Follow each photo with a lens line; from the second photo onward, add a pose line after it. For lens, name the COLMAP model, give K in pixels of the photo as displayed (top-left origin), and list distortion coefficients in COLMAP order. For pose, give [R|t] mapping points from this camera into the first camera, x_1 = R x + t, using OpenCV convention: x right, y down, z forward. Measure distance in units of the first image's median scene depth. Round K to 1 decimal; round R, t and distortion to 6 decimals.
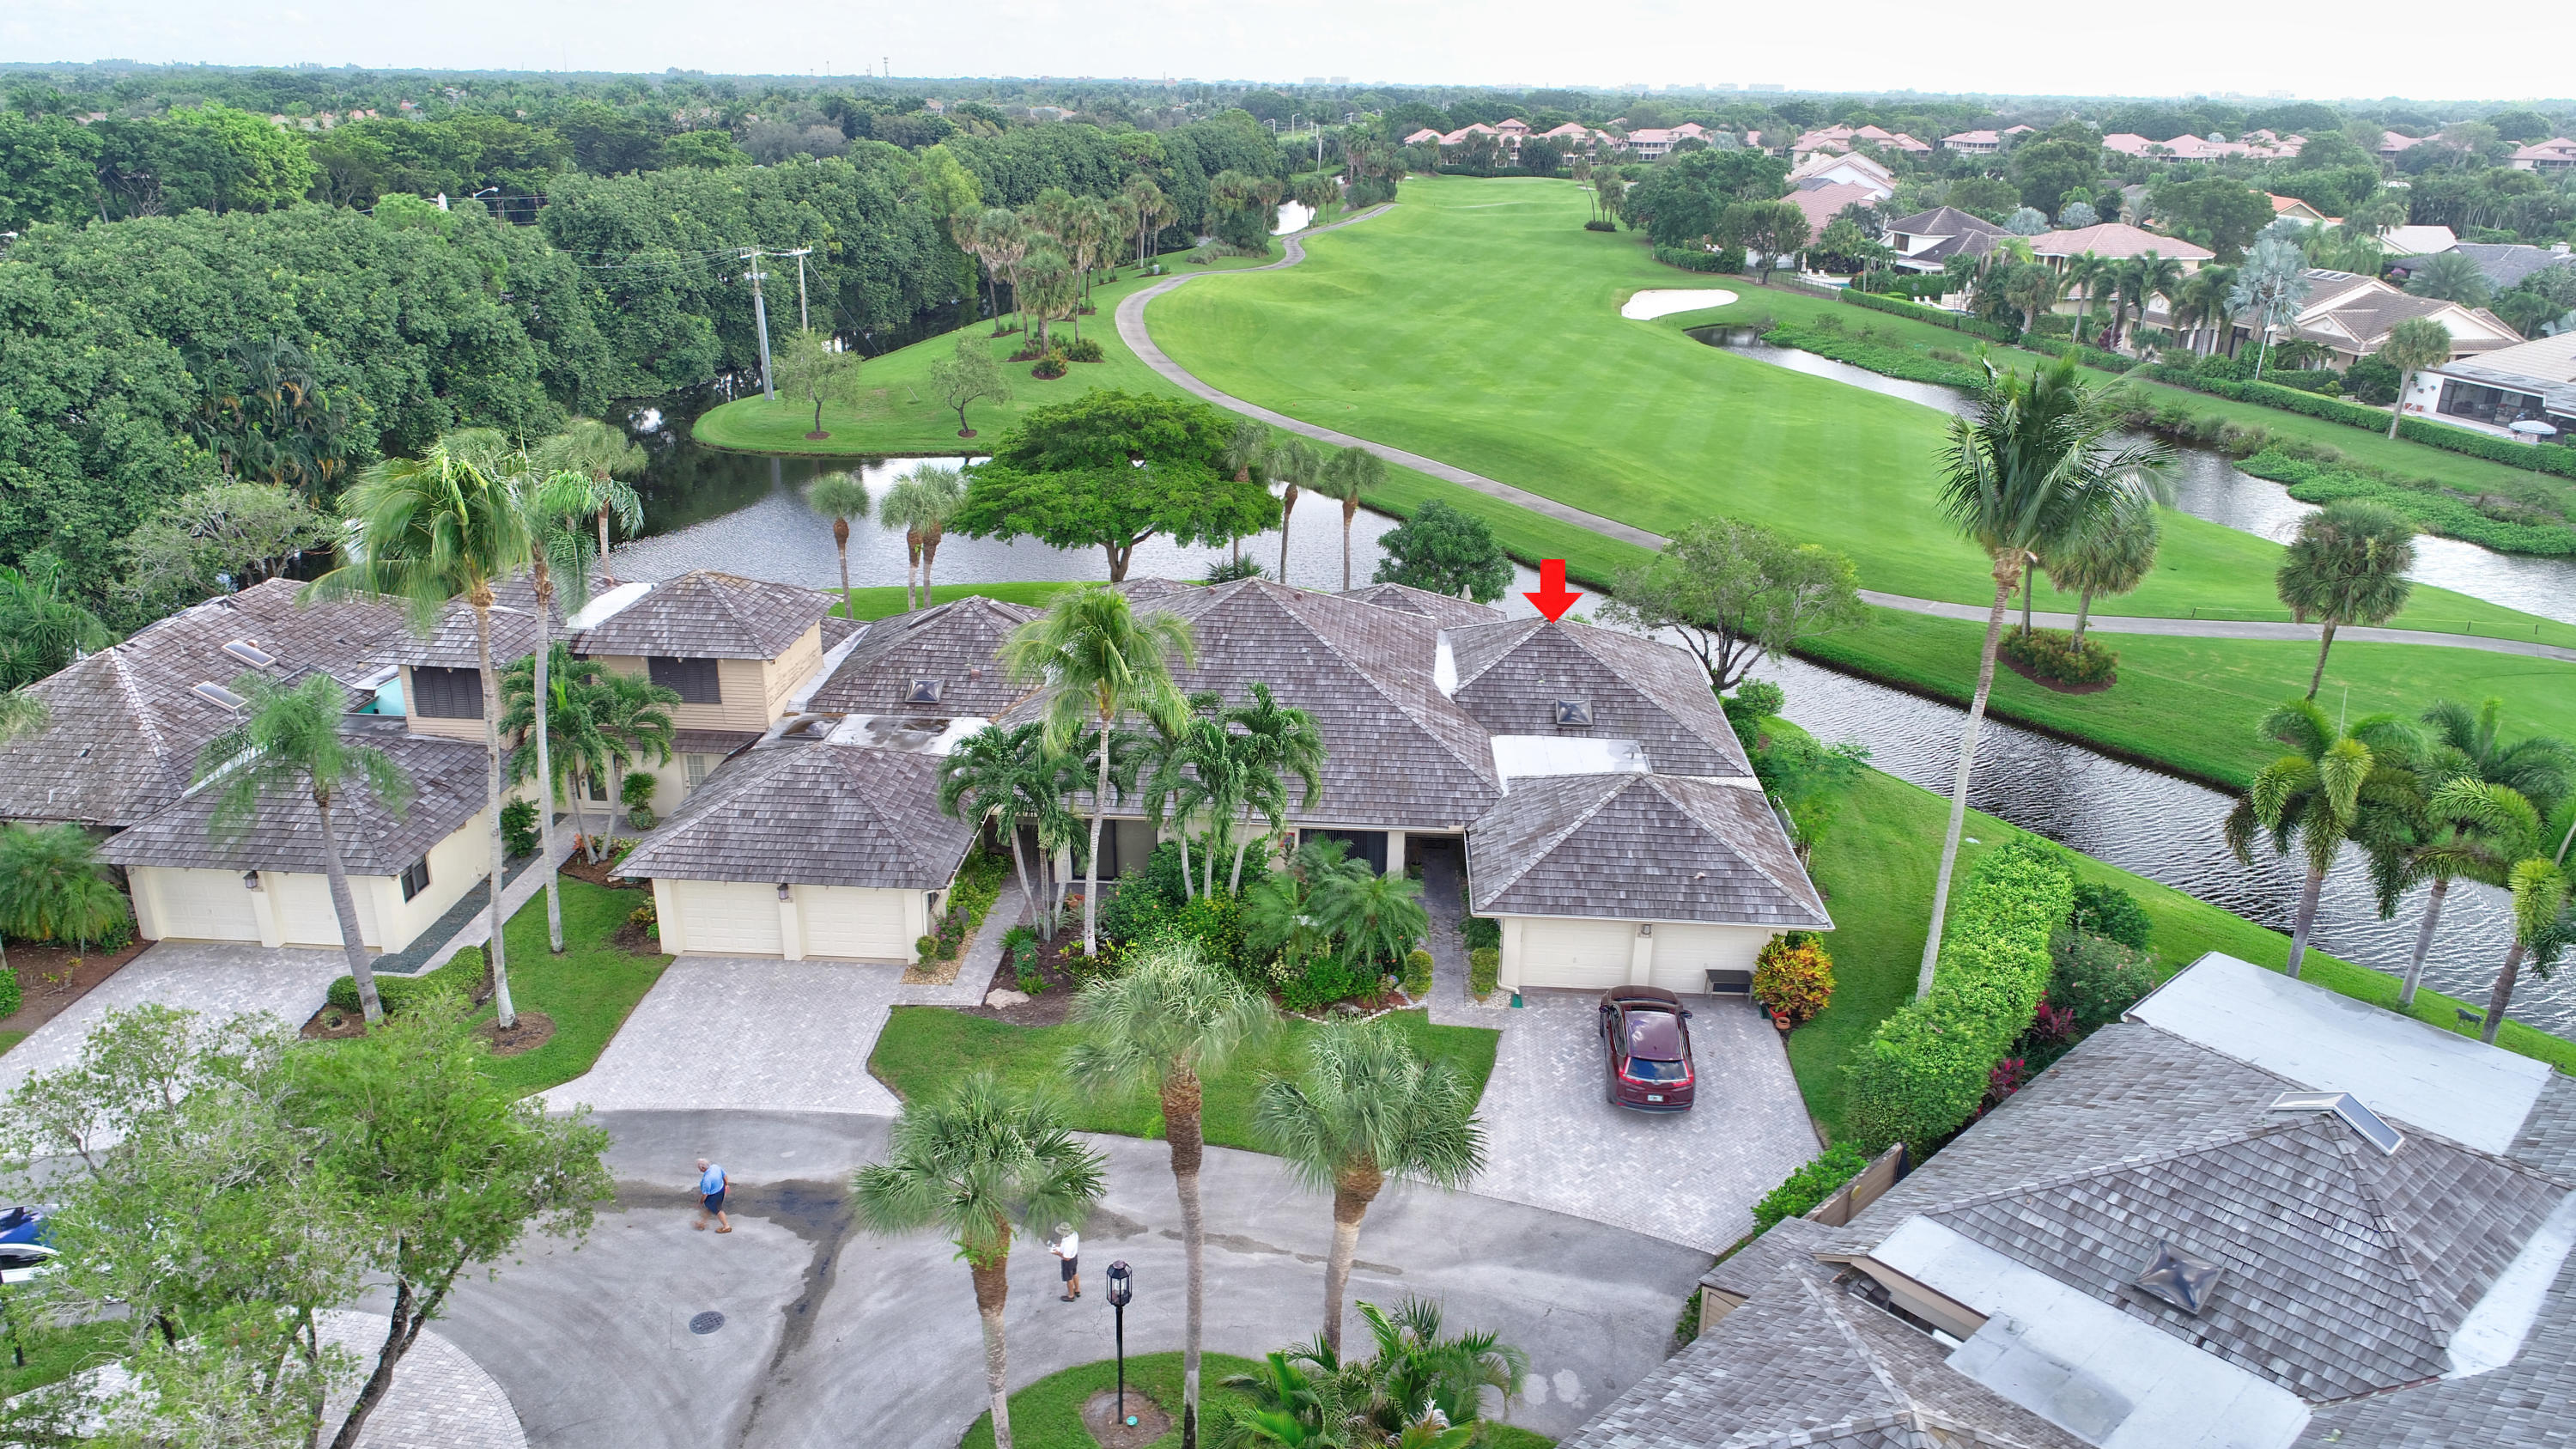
lens RADIAL K [[1721.4, 0, 1288.0], [0, 1721.4, 724.5], [0, 0, 1]] dist [0.000071, 0.002429]
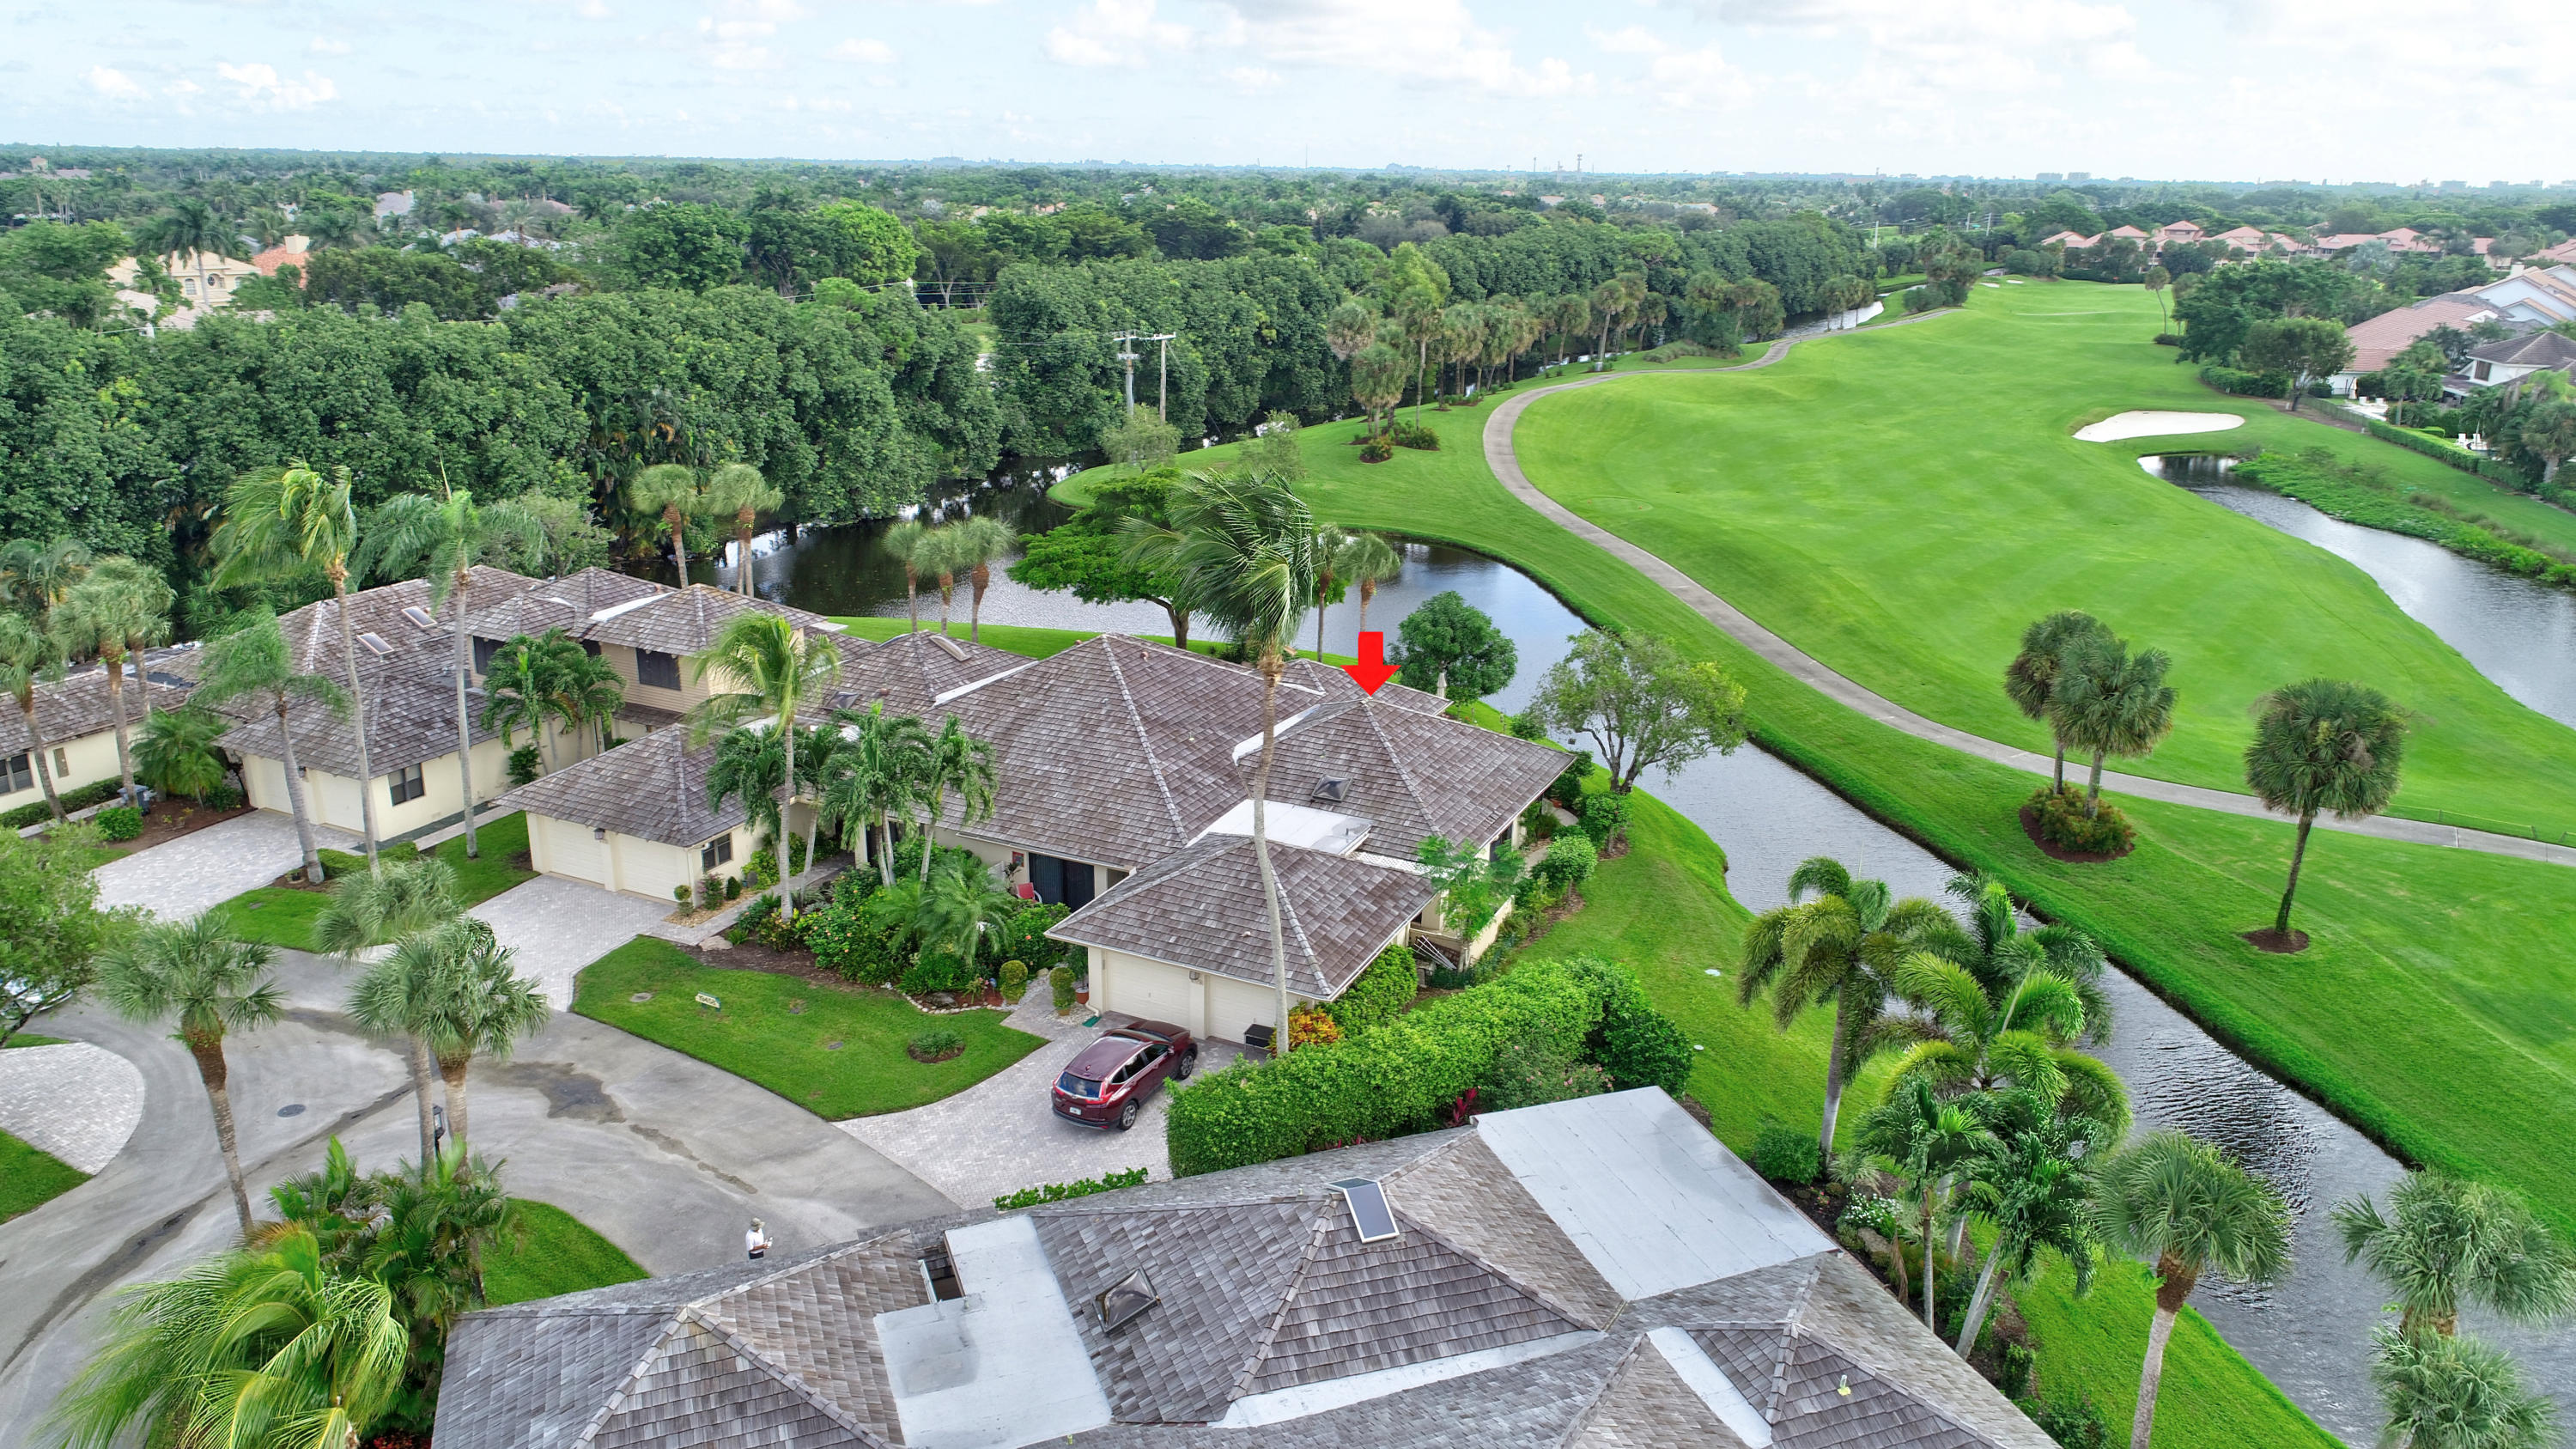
lens RADIAL K [[1718.3, 0, 1285.2], [0, 1718.3, 736.5], [0, 0, 1]] dist [0.003656, -0.008160]
pose [[0.925683, 0.118600, -0.359228, 0.204638], [-0.133792, 0.990853, -0.017633, -0.006311], [0.353851, 0.064385, 0.933083, -0.001619]]
